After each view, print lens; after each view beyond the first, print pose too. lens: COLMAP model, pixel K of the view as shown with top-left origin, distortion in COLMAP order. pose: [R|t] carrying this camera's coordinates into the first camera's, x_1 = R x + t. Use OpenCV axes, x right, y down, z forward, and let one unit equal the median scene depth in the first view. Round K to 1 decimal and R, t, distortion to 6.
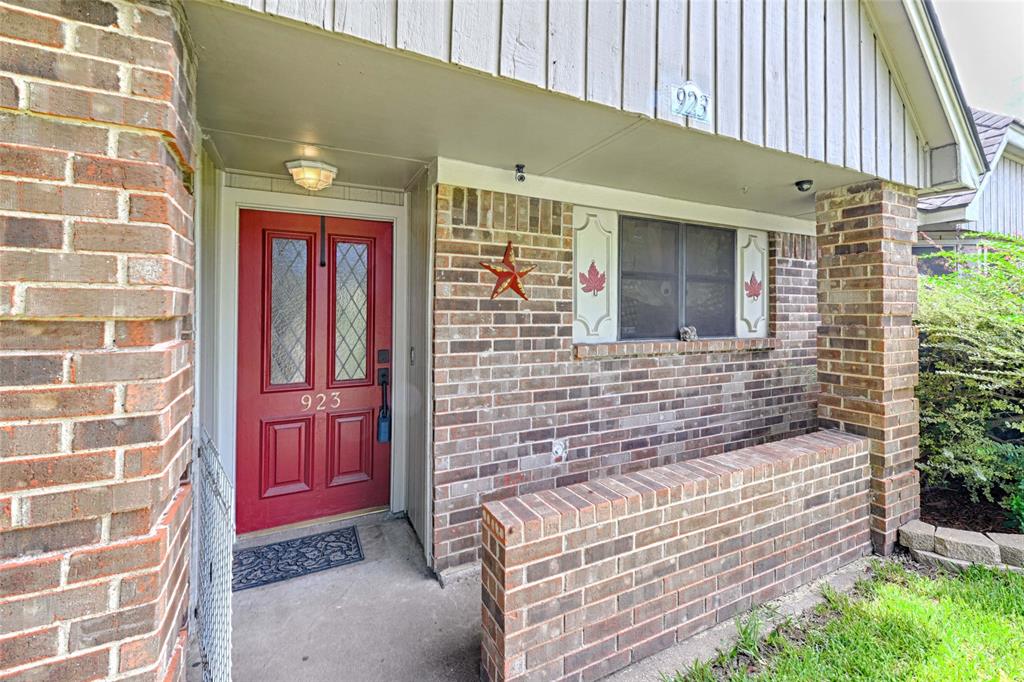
lens RADIAL K [[435.9, 0, 523.6], [0, 435.9, 325.6], [0, 0, 1]] dist [0.008495, -0.000944]
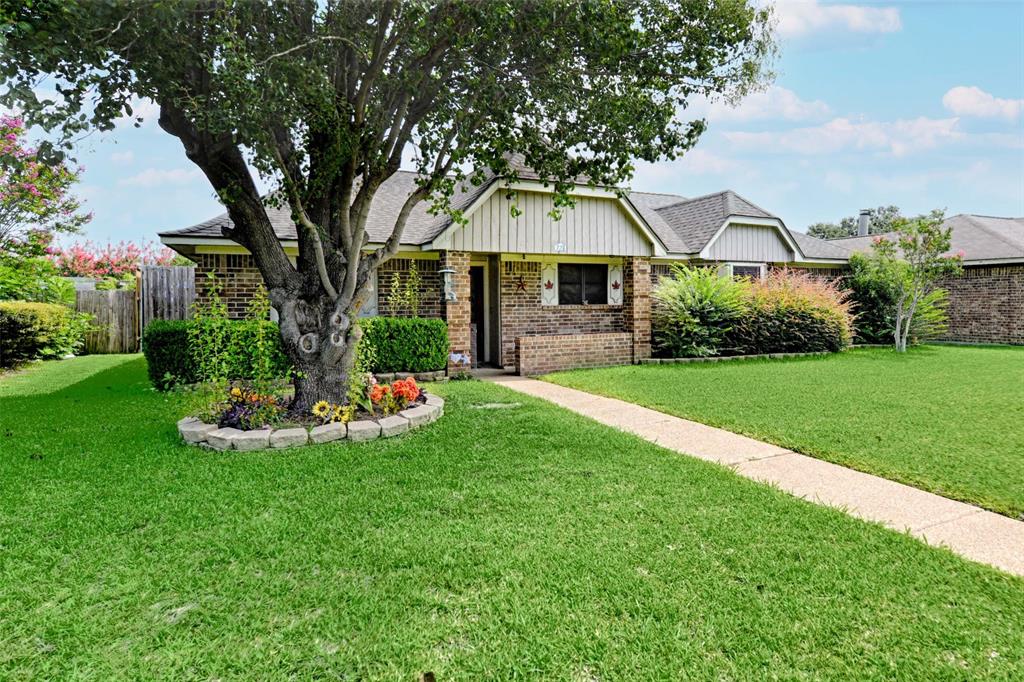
lens RADIAL K [[435.9, 0, 523.6], [0, 435.9, 325.6], [0, 0, 1]] dist [0.008495, -0.000944]
pose [[0.998321, -0.012092, -0.056648, 0.161435], [0.013585, 0.999568, 0.026048, 0.105203], [0.056308, -0.026774, 0.998054, -2.261483]]
